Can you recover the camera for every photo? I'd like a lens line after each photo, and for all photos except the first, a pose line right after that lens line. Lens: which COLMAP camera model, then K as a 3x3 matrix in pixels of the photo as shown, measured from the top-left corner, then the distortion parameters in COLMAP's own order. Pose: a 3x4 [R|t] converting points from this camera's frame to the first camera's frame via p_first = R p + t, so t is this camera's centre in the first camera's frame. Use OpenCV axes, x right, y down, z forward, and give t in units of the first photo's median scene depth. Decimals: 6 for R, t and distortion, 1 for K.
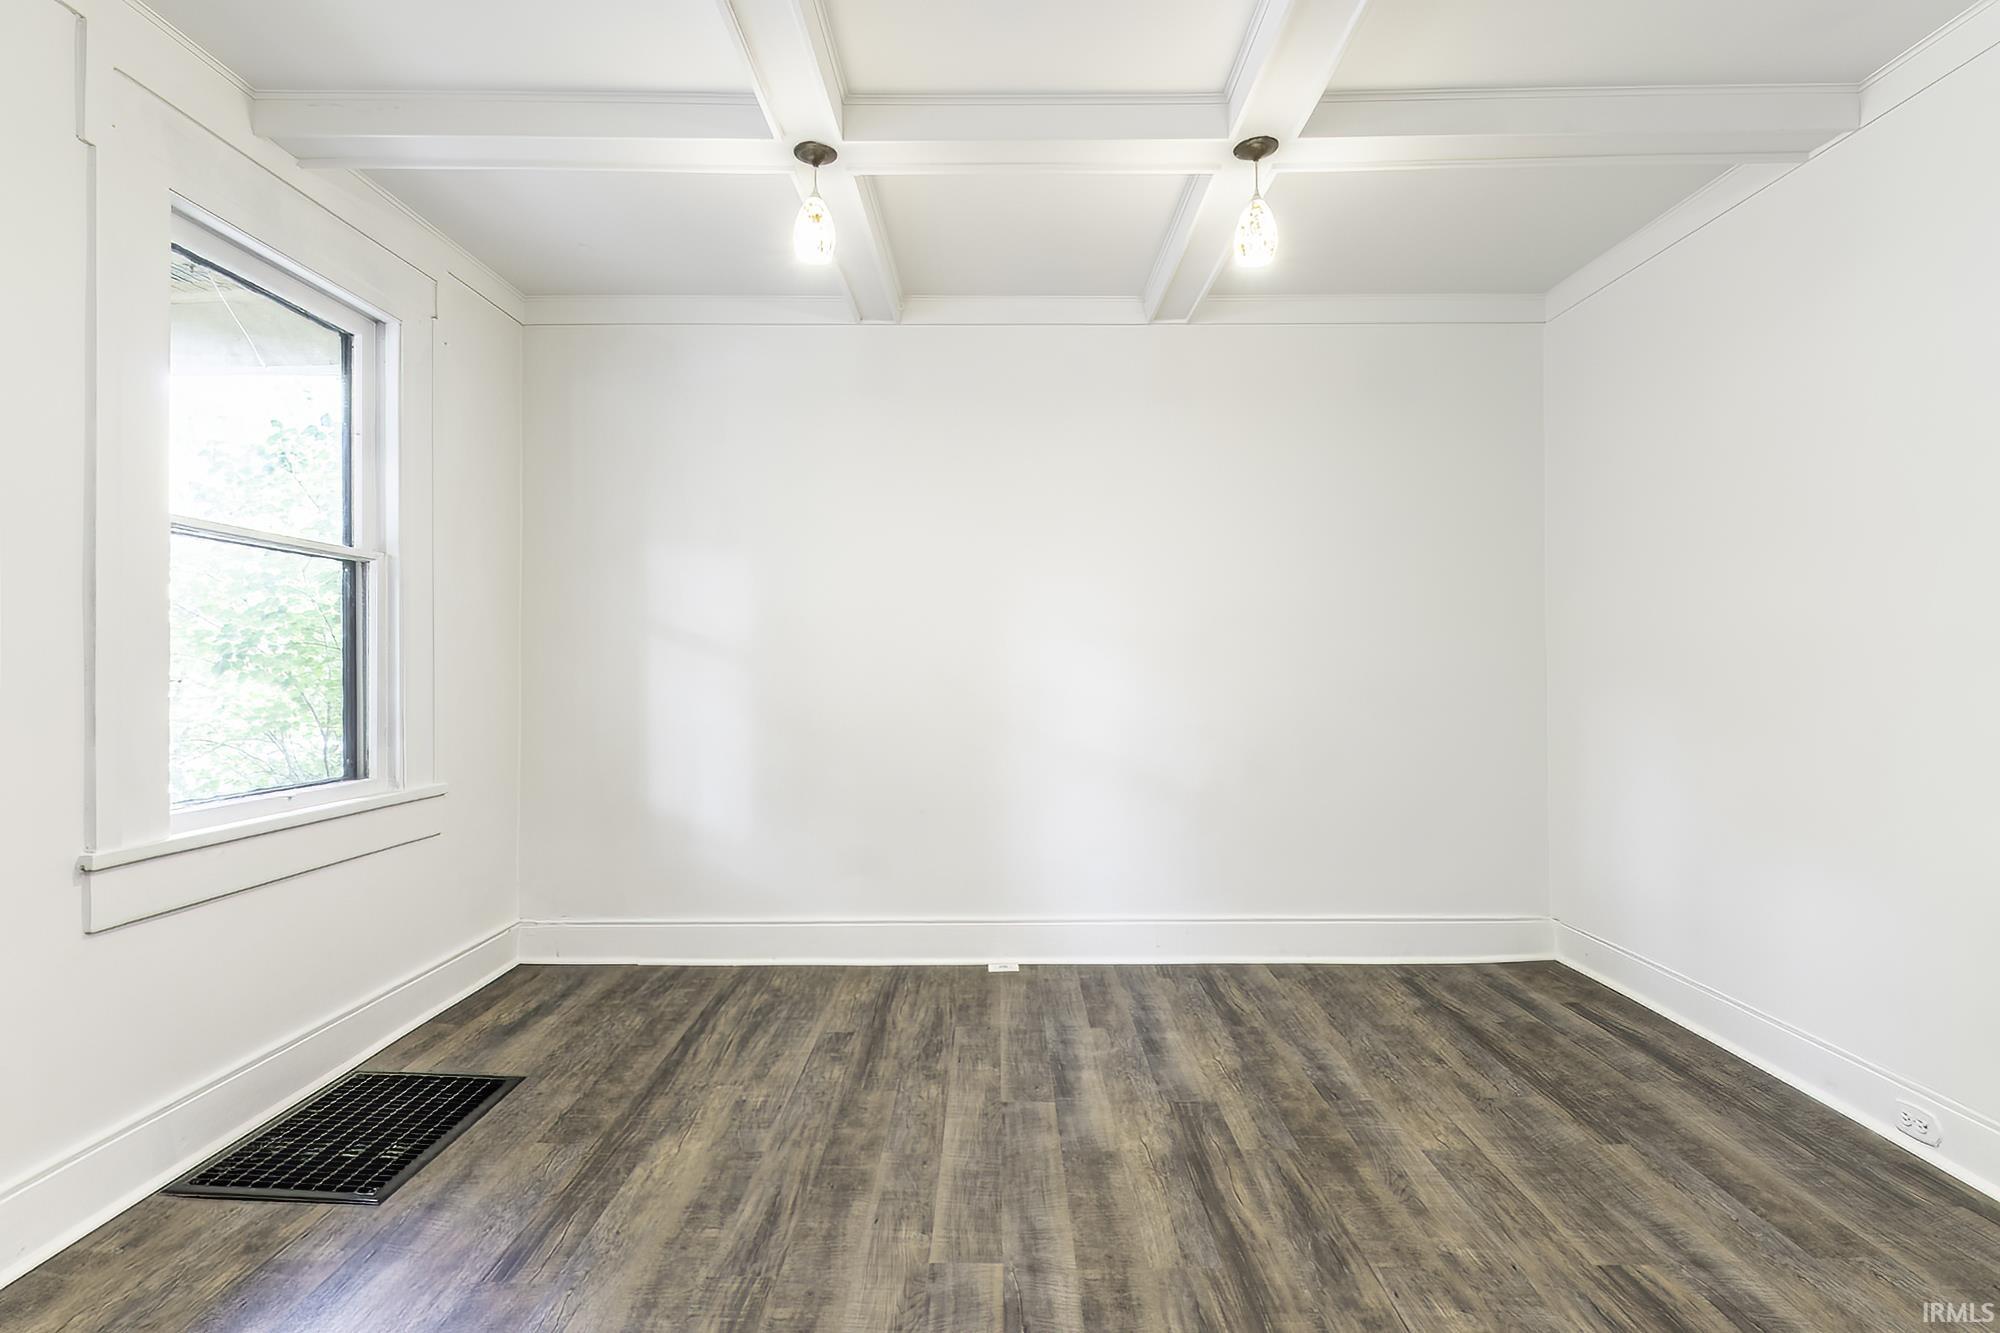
lens RADIAL K [[970.6, 0, 989.3], [0, 970.6, 657.3], [0, 0, 1]] dist [0.000647, -0.001455]
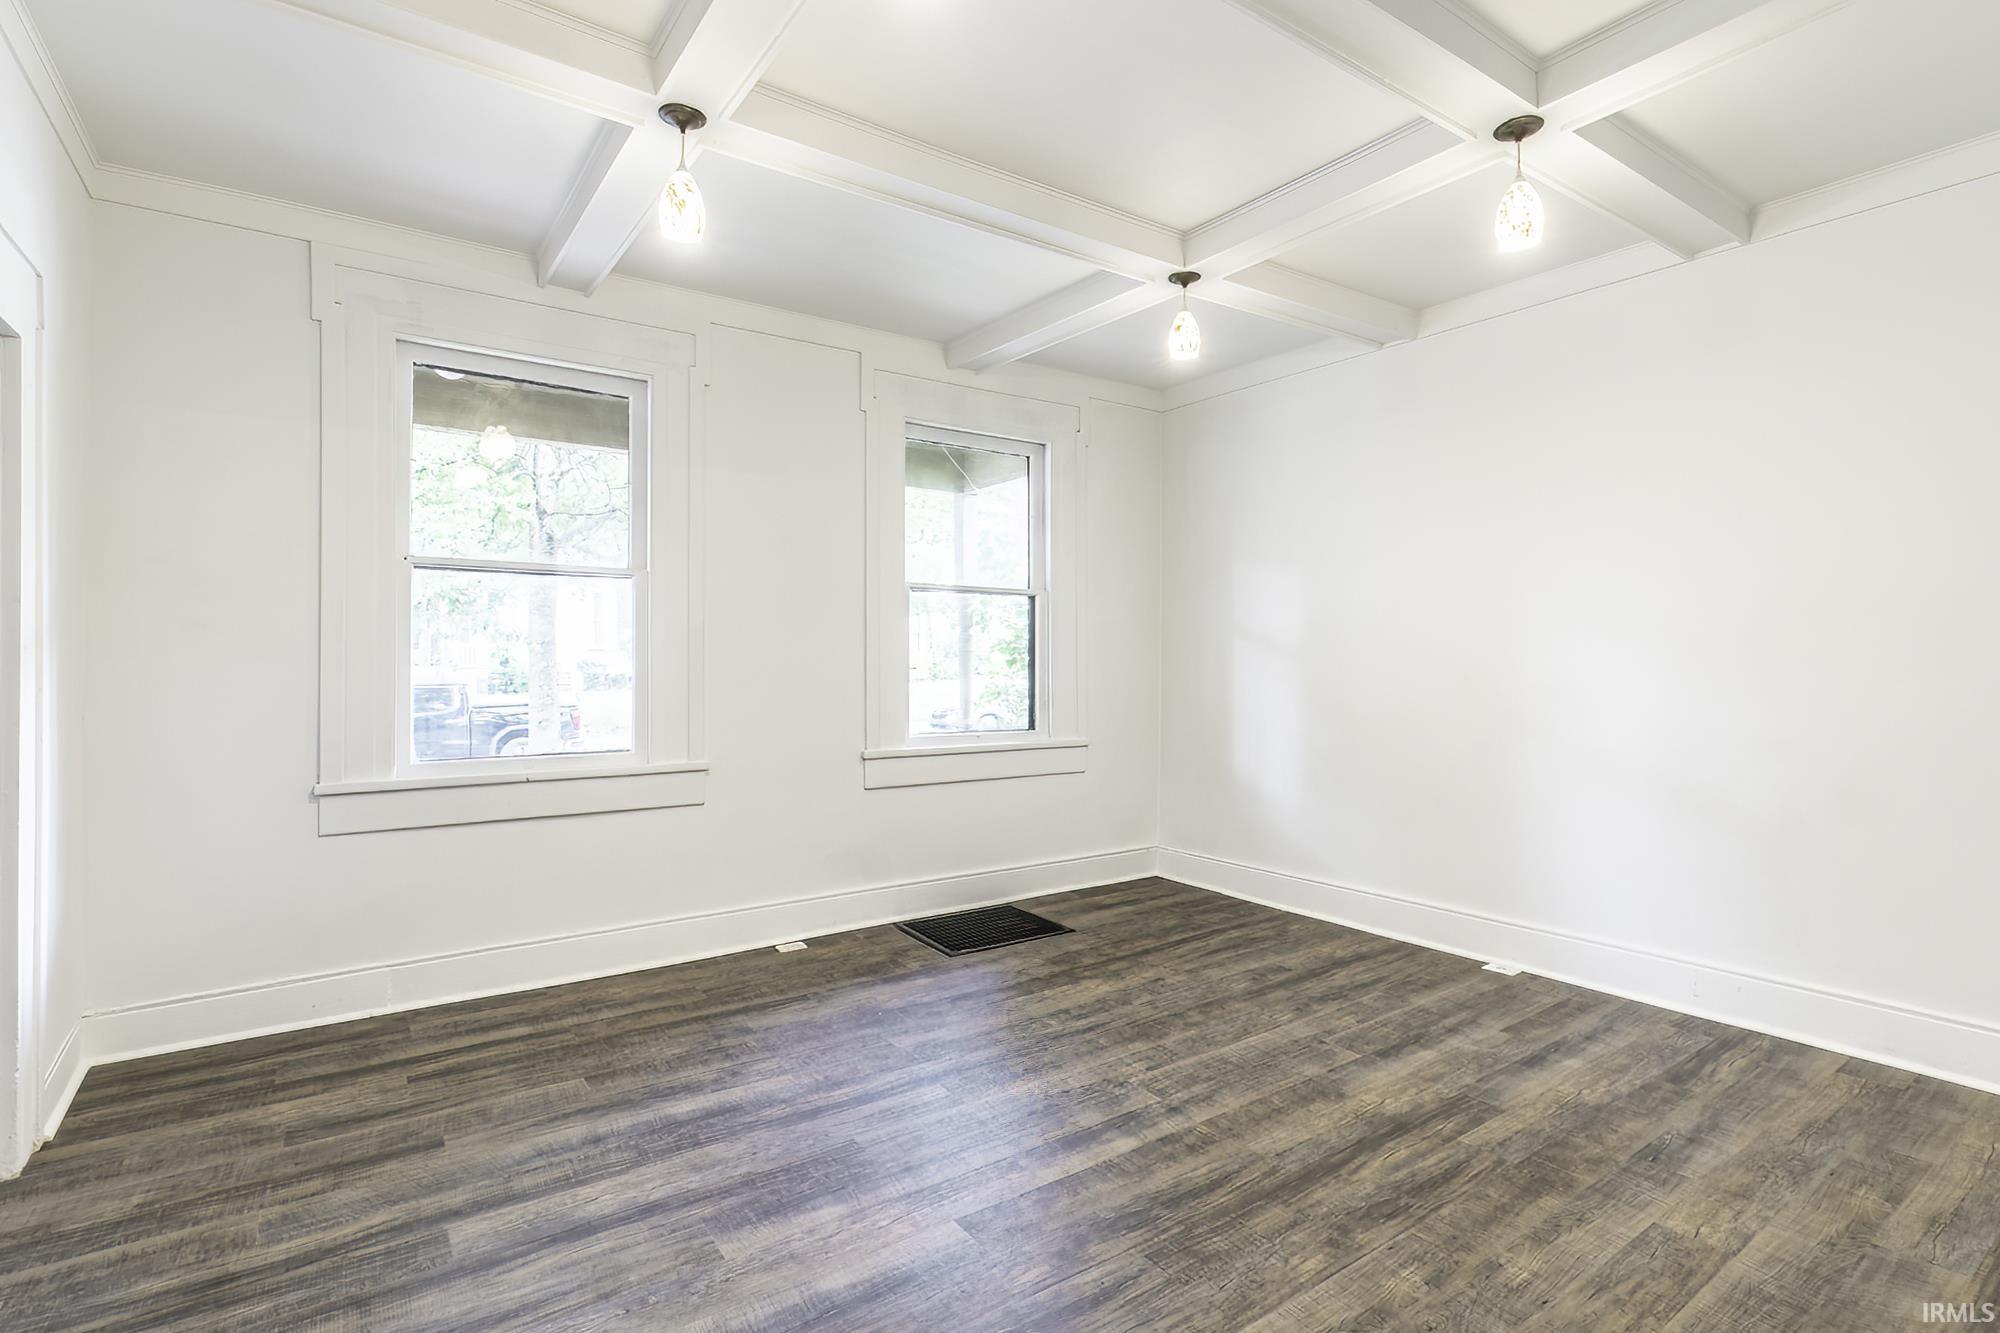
lens RADIAL K [[970.6, 0, 985.9], [0, 970.6, 662.1], [0, 0, 1]] dist [0.000647, -0.001455]
pose [[0.576021, 0.007963, -0.817396, 0.711991], [0.002958, 0.999926, 0.011826, -0.008750], [0.817429, -0.009230, 0.575955, 0.006825]]
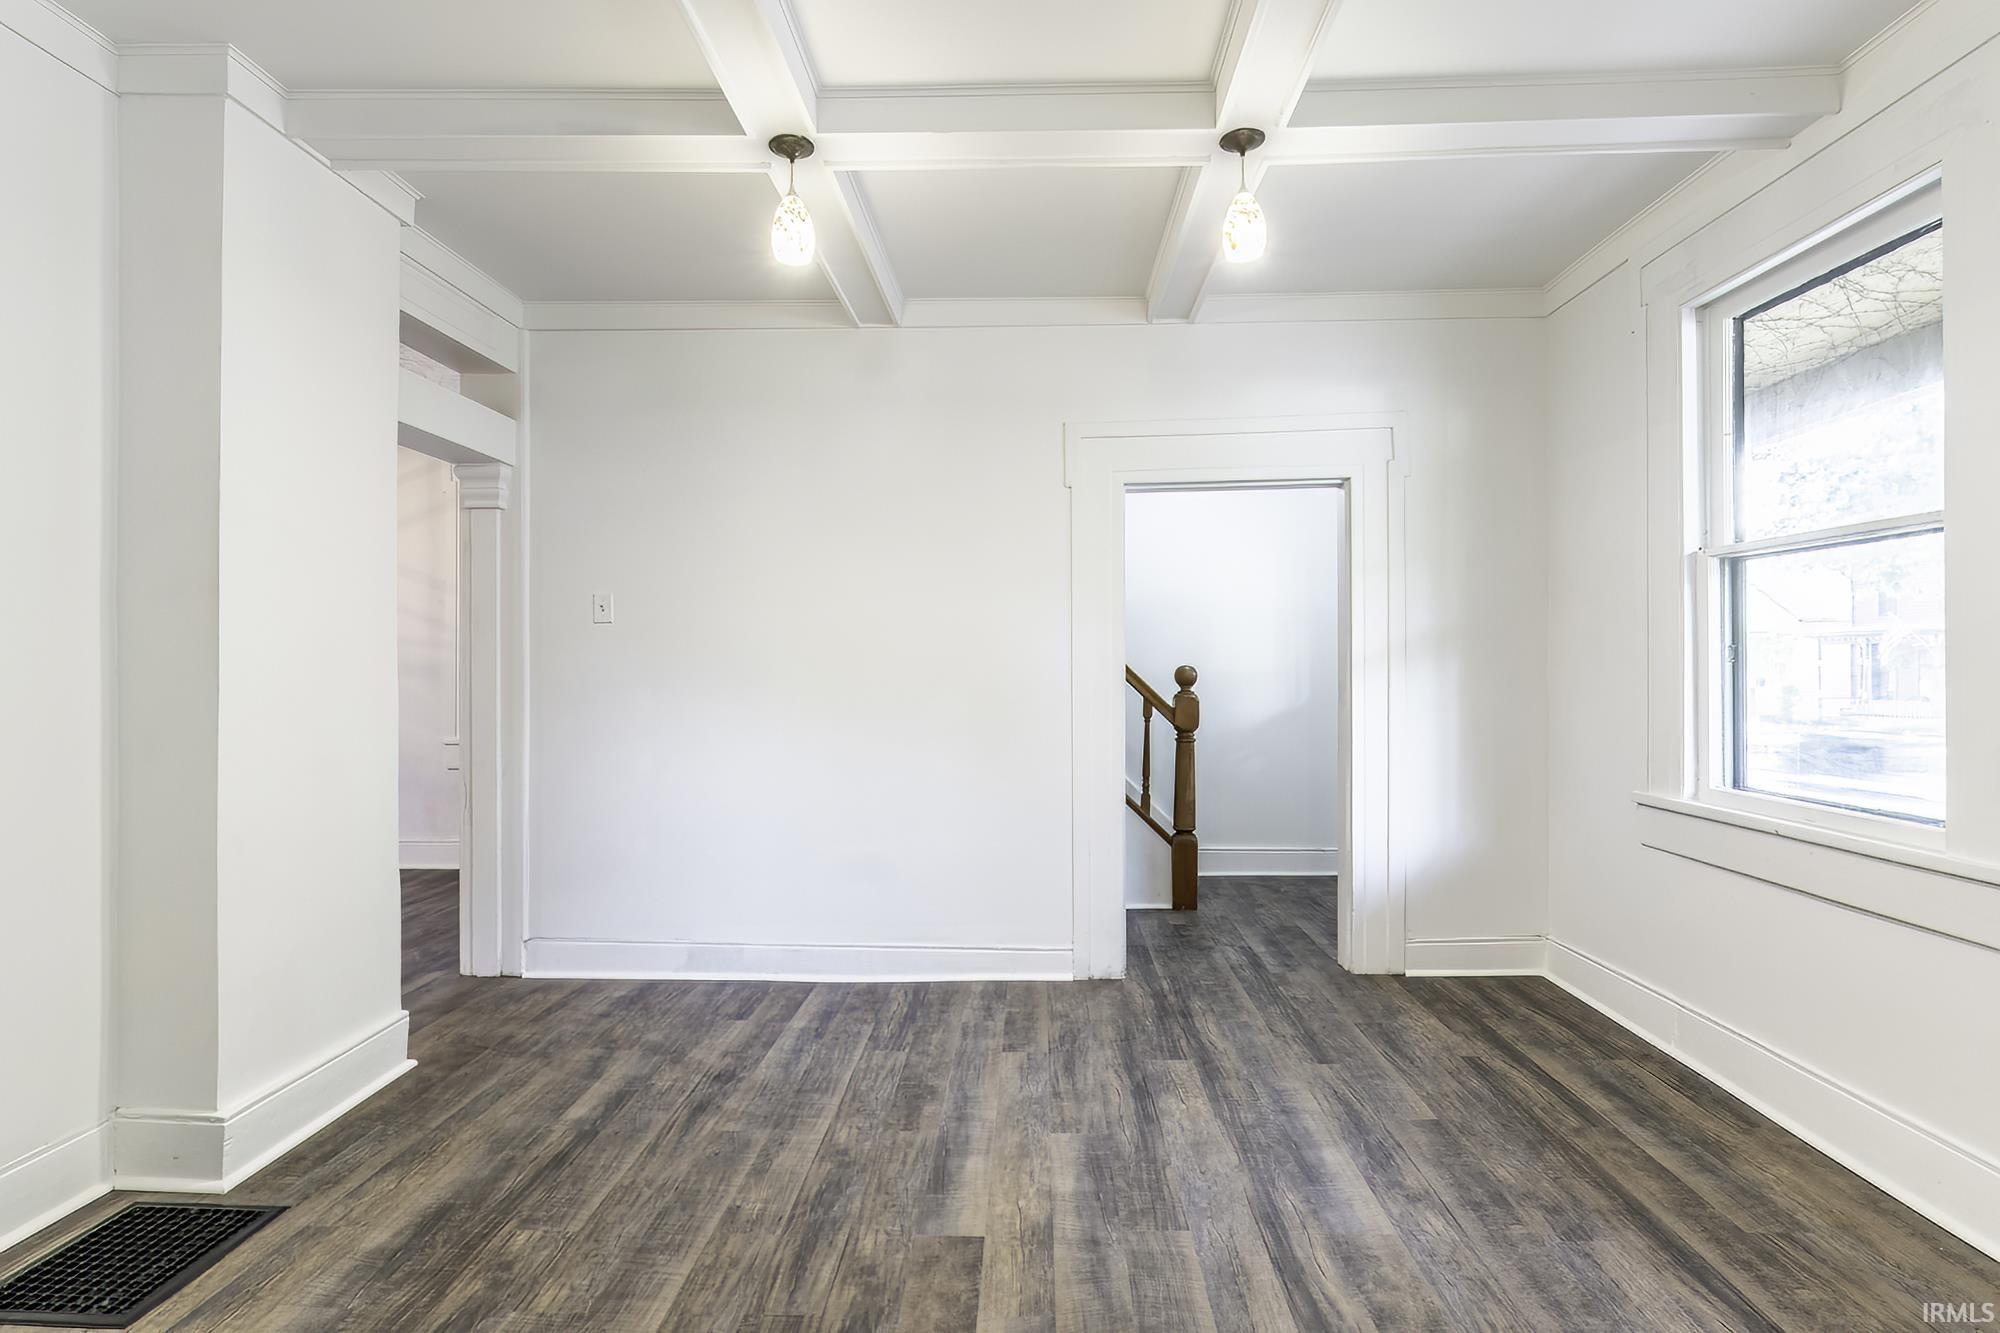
lens RADIAL K [[970.6, 0, 1021.2], [0, 970.6, 663.7], [0, 0, 1]] dist [0.000647, -0.001455]
pose [[-0.999956, 0.004947, 0.008012, 0.024911], [0.004877, 0.999951, -0.008659, 0.004319], [-0.008054, -0.008619, -0.999930, 1.201809]]
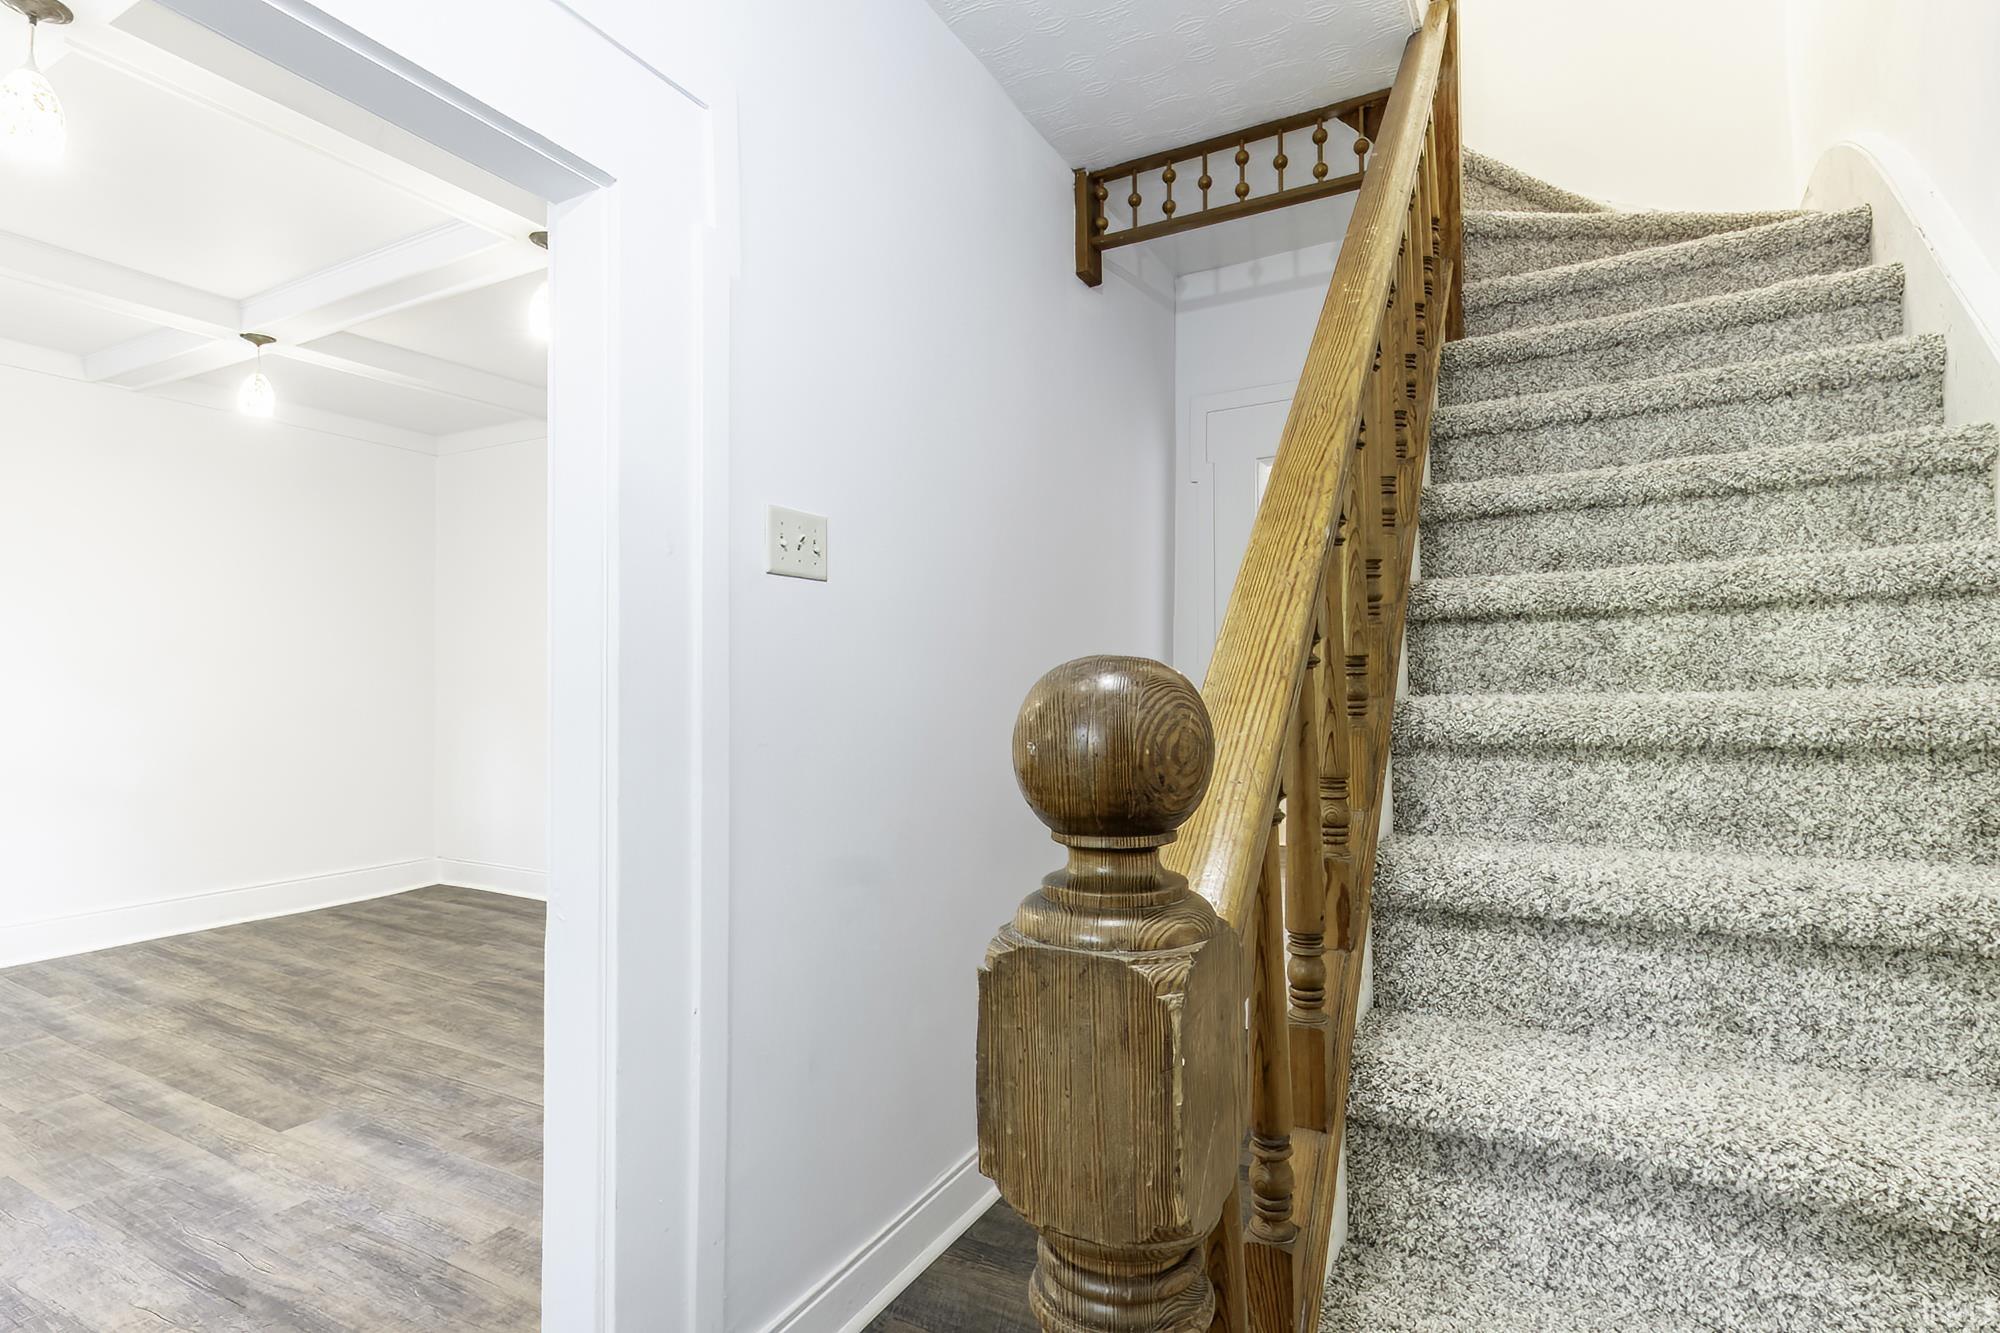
lens RADIAL K [[970.6, 0, 1011.8], [0, 970.6, 654.5], [0, 0, 1]] dist [0.000647, -0.001455]
pose [[0.467858, 0.026376, 0.883410, -0.465103], [-0.002001, 0.999584, -0.028785, -0.001409], [-0.883802, 0.011700, 0.467716, -0.675237]]
